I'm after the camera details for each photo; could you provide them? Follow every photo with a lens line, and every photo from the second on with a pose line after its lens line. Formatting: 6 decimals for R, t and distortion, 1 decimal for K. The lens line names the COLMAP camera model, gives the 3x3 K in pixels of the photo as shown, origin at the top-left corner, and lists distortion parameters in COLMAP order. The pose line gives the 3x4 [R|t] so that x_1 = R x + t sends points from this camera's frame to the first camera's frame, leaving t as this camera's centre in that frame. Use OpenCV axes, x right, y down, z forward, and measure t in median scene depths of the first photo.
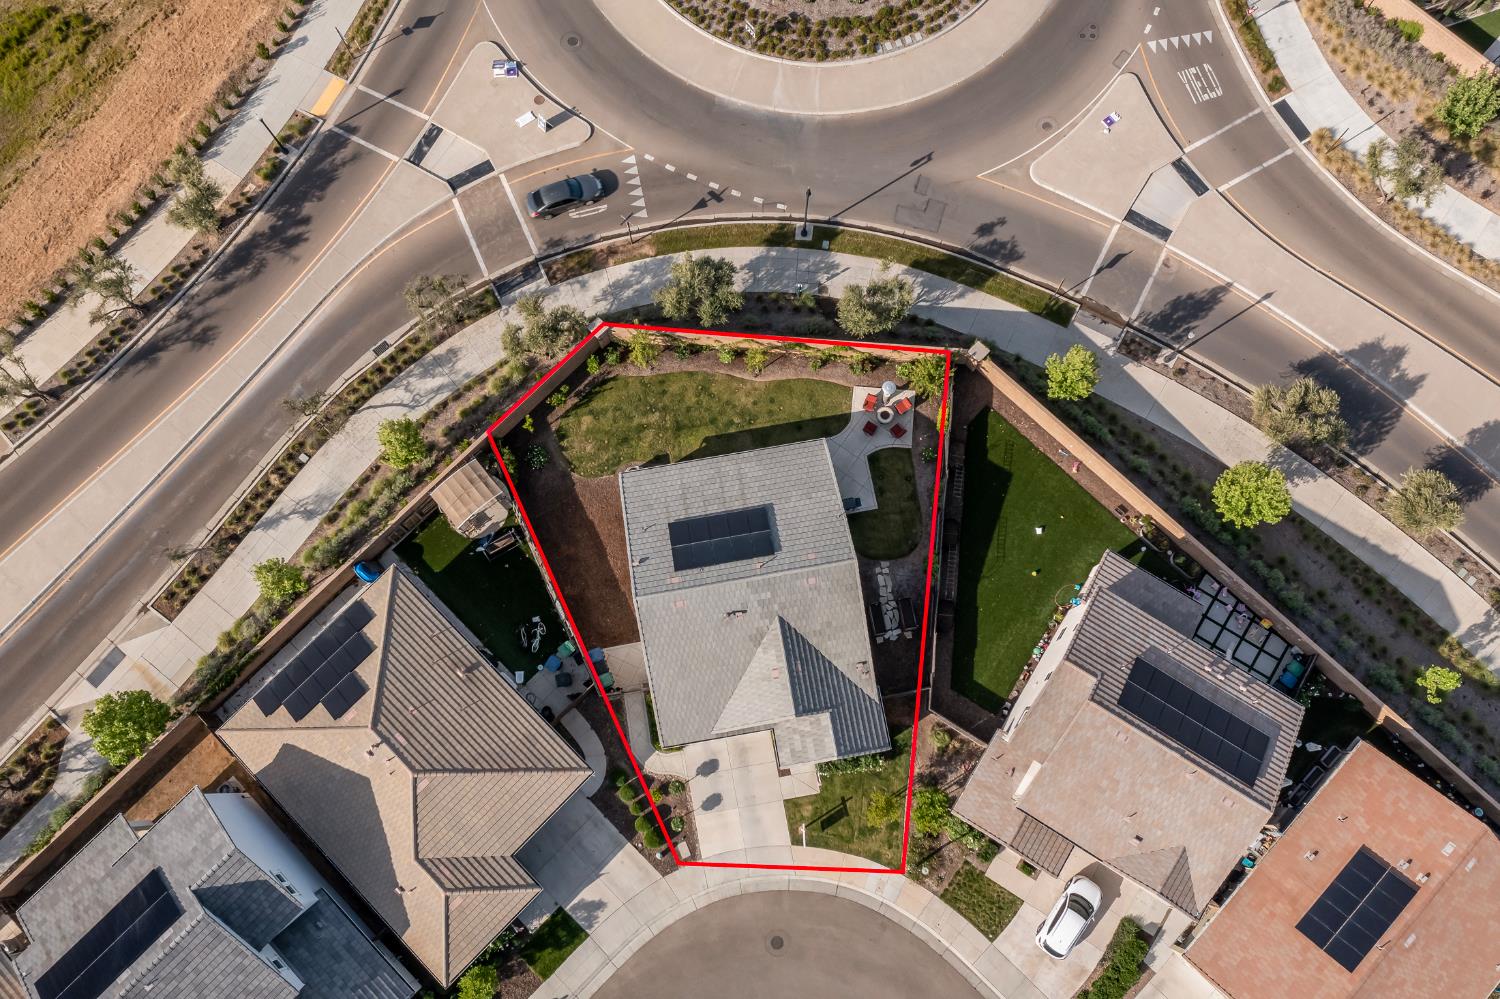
lens RADIAL K [[1121.2, 0, 750.0], [0, 1121.2, 499.5], [0, 0, 1]] dist [-0.001506, 0.001251]
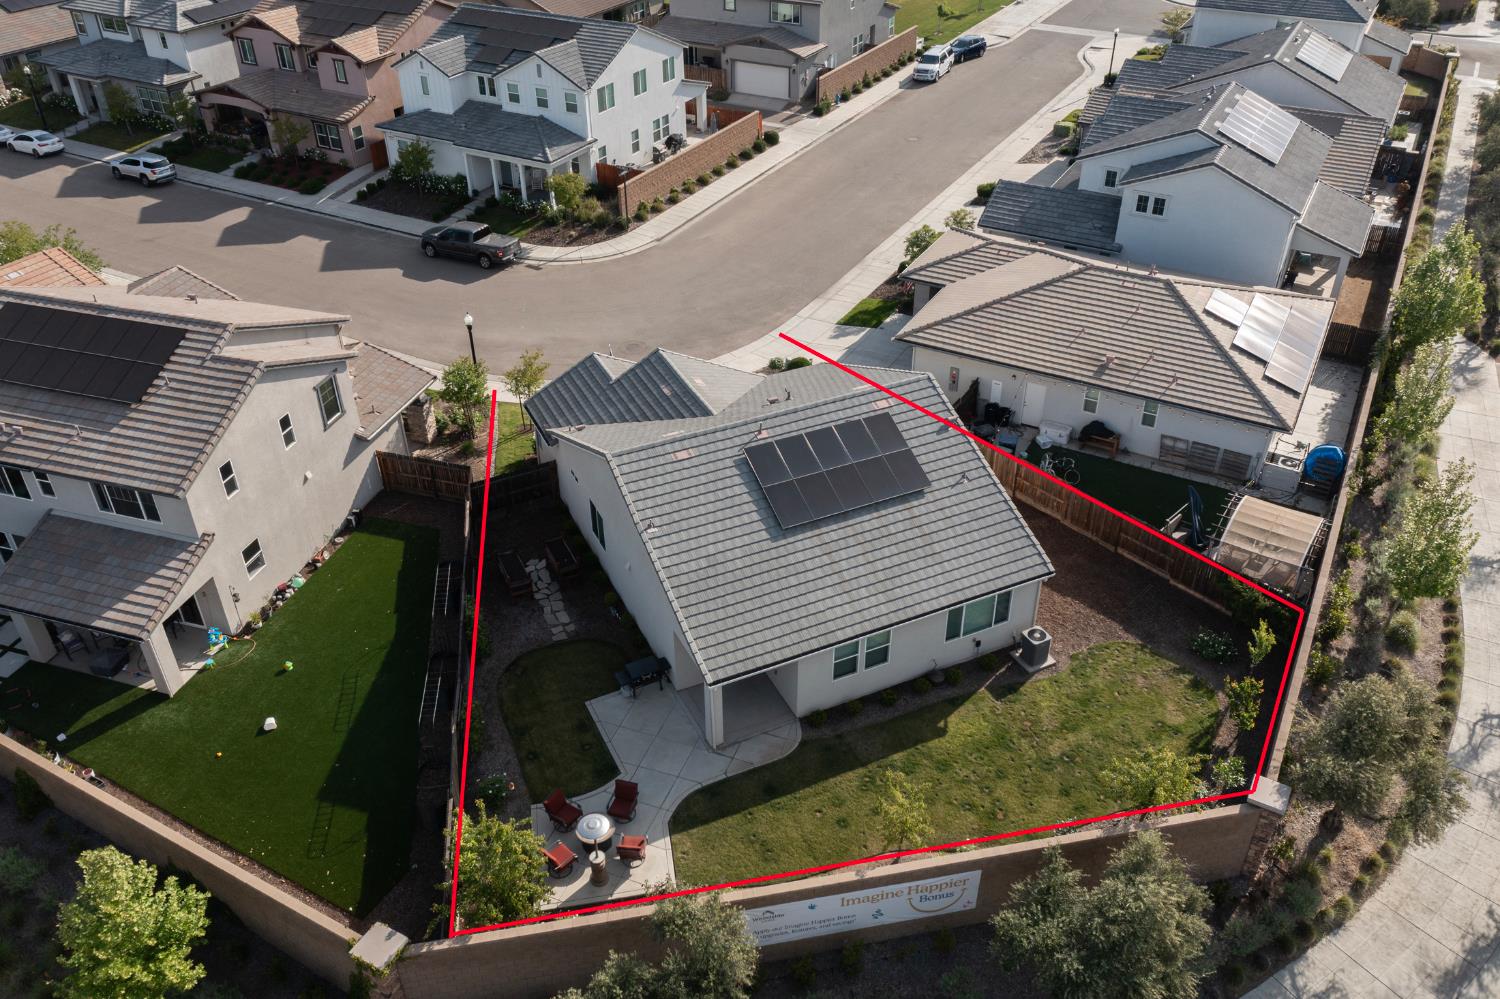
lens RADIAL K [[1183.4, 0, 750.0], [0, 1183.4, 499.5], [0, 0, 1]] dist [-0.007040, -0.002861]
pose [[-0.963858, 0.161779, -0.211673, 0.147778], [-0.257164, -0.357394, 0.897851, -0.499834], [0.069603, 0.919835, 0.386081, 0.734245]]
